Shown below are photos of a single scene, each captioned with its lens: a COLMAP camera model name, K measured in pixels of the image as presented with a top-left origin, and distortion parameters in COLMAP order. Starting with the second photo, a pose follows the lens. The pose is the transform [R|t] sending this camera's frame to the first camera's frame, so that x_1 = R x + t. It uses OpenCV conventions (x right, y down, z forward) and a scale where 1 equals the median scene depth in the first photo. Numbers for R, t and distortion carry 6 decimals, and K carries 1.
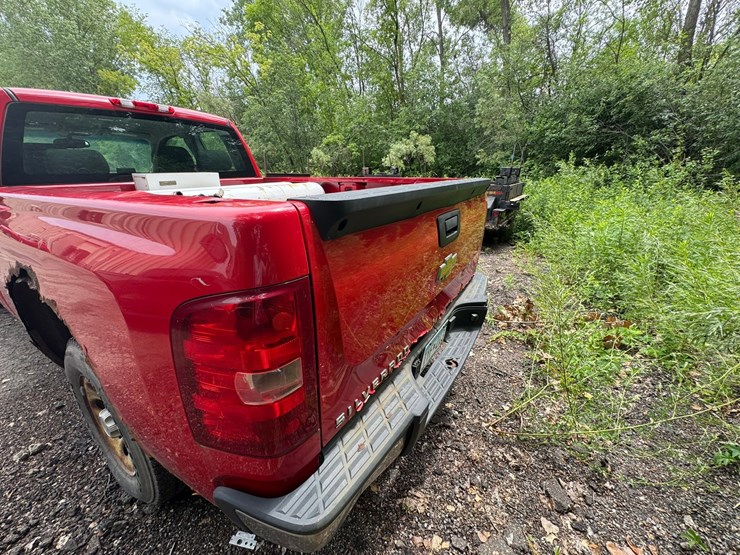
lens RADIAL K [[295.8, 0, 368.9], [0, 295.8, 277.2], [0, 0, 1]] dist [-0.002780, 0.000565]
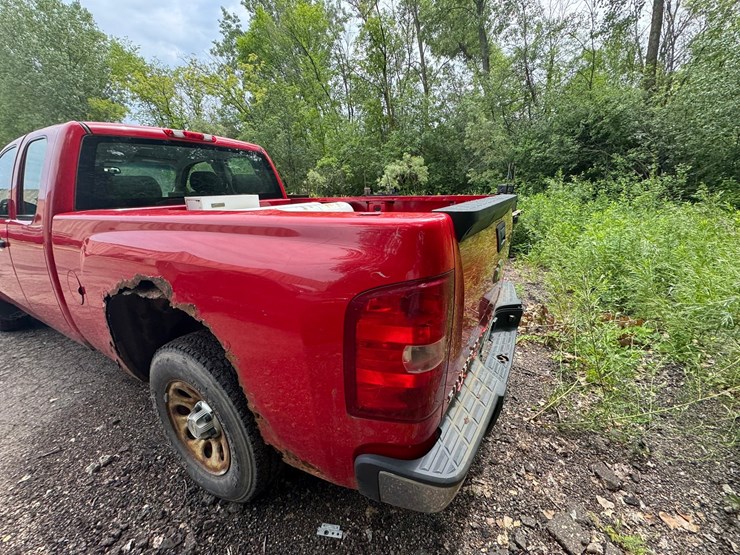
lens RADIAL K [[295.8, 0, 368.9], [0, 295.8, 277.2], [0, 0, 1]] dist [-0.002780, 0.000565]
pose [[0.998948, -0.029641, 0.035001, -0.035937], [0.031739, 0.997633, -0.060999, 0.005609], [-0.033110, 0.062045, 0.997524, -0.015405]]
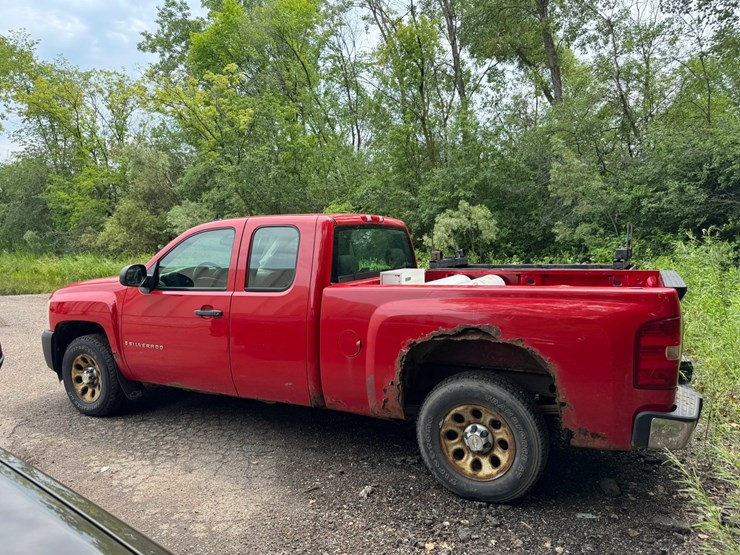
lens RADIAL K [[518.8, 0, 369.9], [0, 518.8, 280.1], [0, 0, 1]] dist [0.078492, -0.132097]
pose [[0.997638, -0.020236, 0.065641, -0.198324], [0.037599, 0.960621, -0.275305, 0.054622], [-0.057485, 0.277123, 0.959113, -0.209401]]
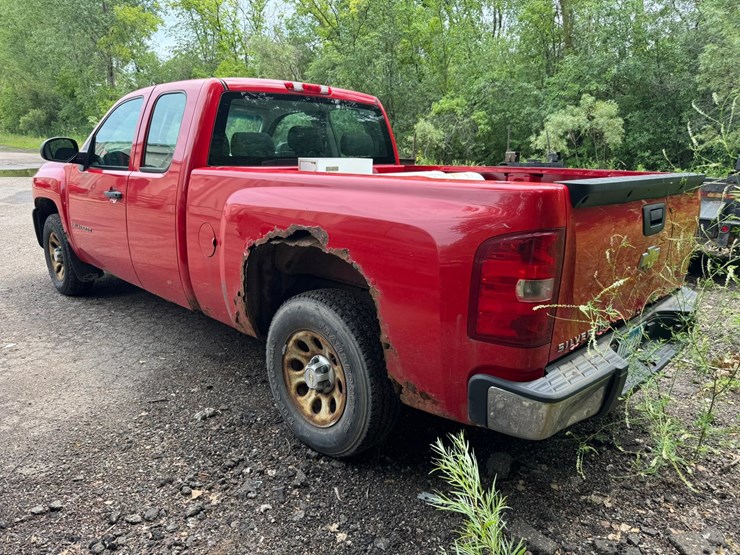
lens RADIAL K [[522.0, 0, 372.5], [0, 522.0, 283.2], [0, 0, 1]] dist [0.043311, -0.064695]
pose [[0.976240, 0.074625, -0.203437, -0.036710], [-0.094819, 0.991291, -0.091384, 0.039188], [0.194846, 0.108503, 0.974814, -0.118215]]
